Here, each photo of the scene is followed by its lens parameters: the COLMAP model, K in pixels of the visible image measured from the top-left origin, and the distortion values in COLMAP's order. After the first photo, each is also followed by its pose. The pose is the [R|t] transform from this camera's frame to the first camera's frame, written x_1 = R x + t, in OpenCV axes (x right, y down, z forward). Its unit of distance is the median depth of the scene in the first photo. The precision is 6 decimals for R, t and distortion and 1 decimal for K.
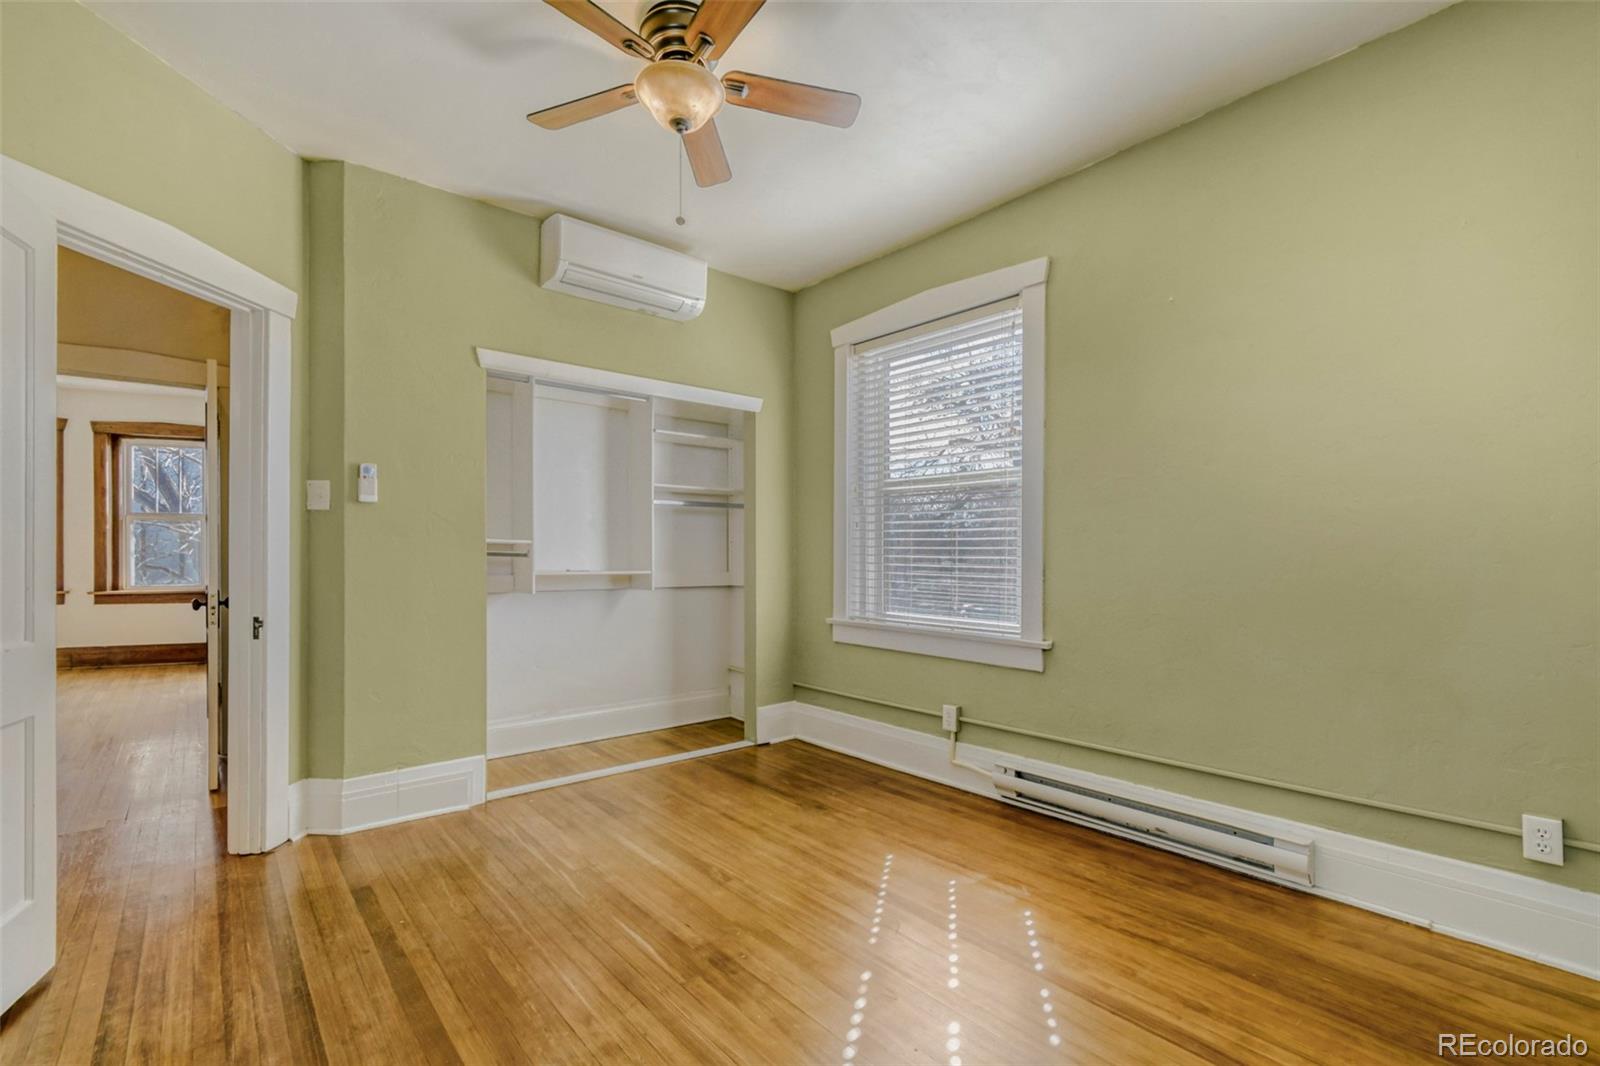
lens RADIAL K [[714.8, 0, 811.4], [0, 714.8, 555.8], [0, 0, 1]] dist [0.002914, -0.003316]
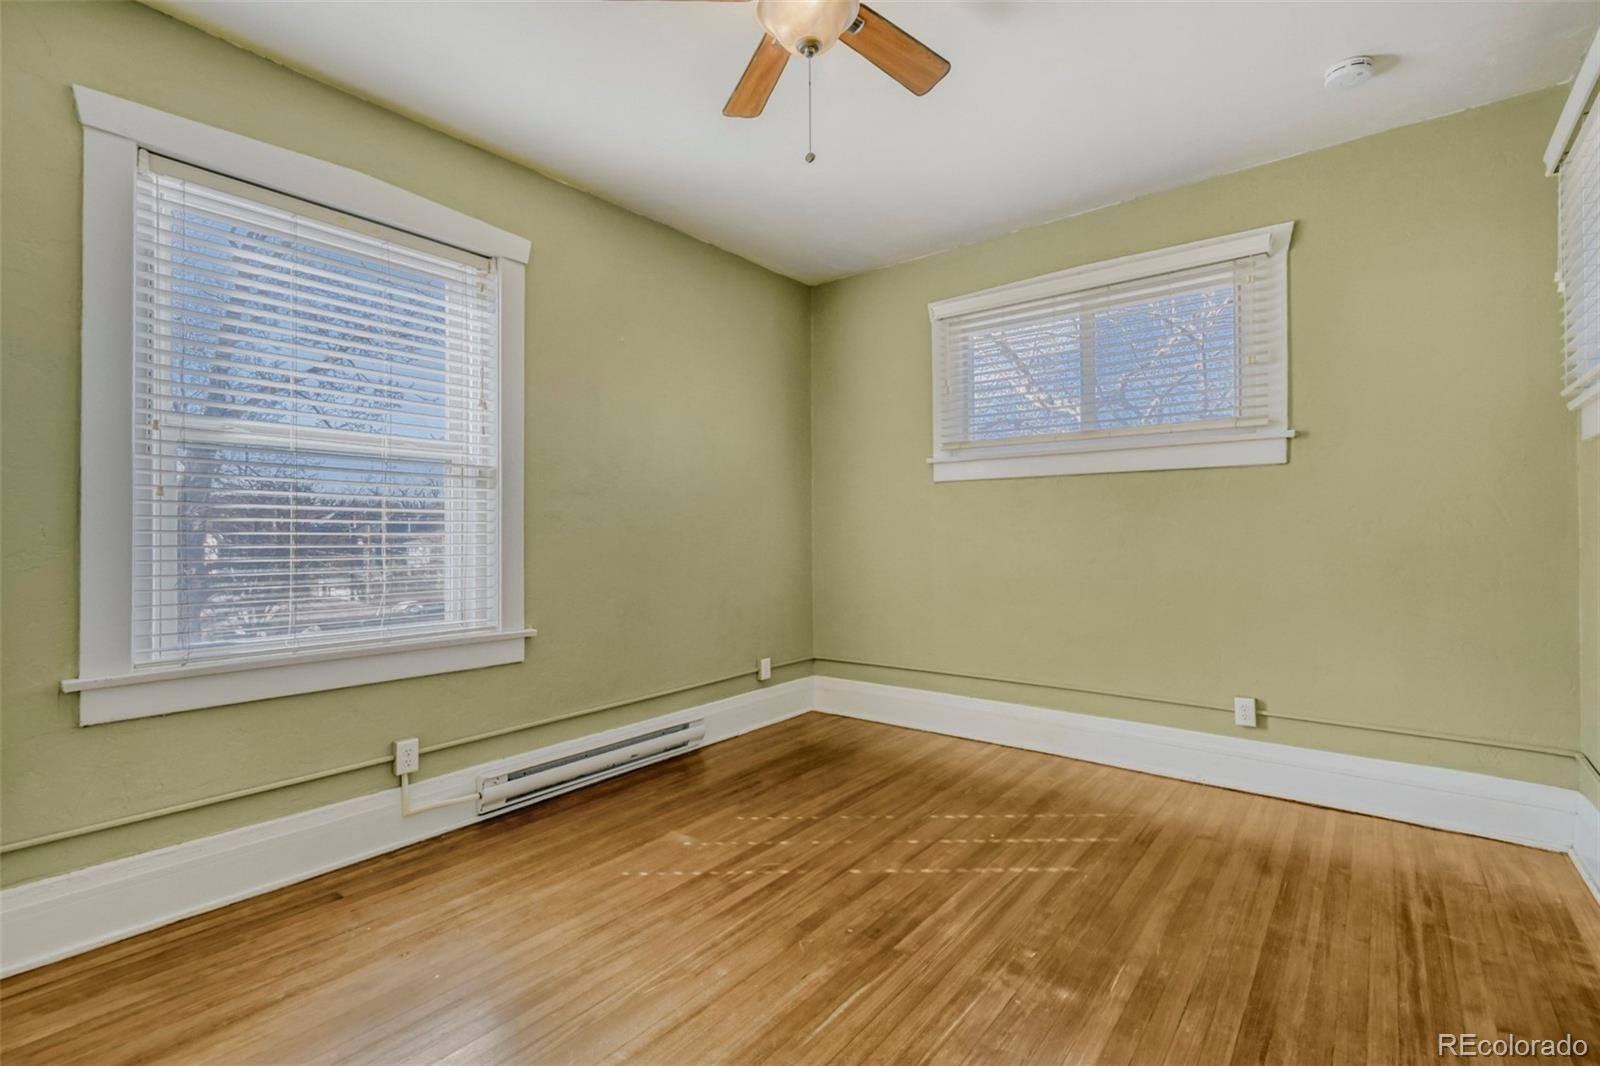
lens RADIAL K [[714.8, 0, 804.4], [0, 714.8, 511.7], [0, 0, 1]] dist [0.002914, -0.003316]
pose [[-0.213004, 0.035967, 0.976389, -0.782091], [-0.001048, 0.999313, -0.037041, -0.005673], [-0.977051, -0.008913, -0.212820, 0.906125]]
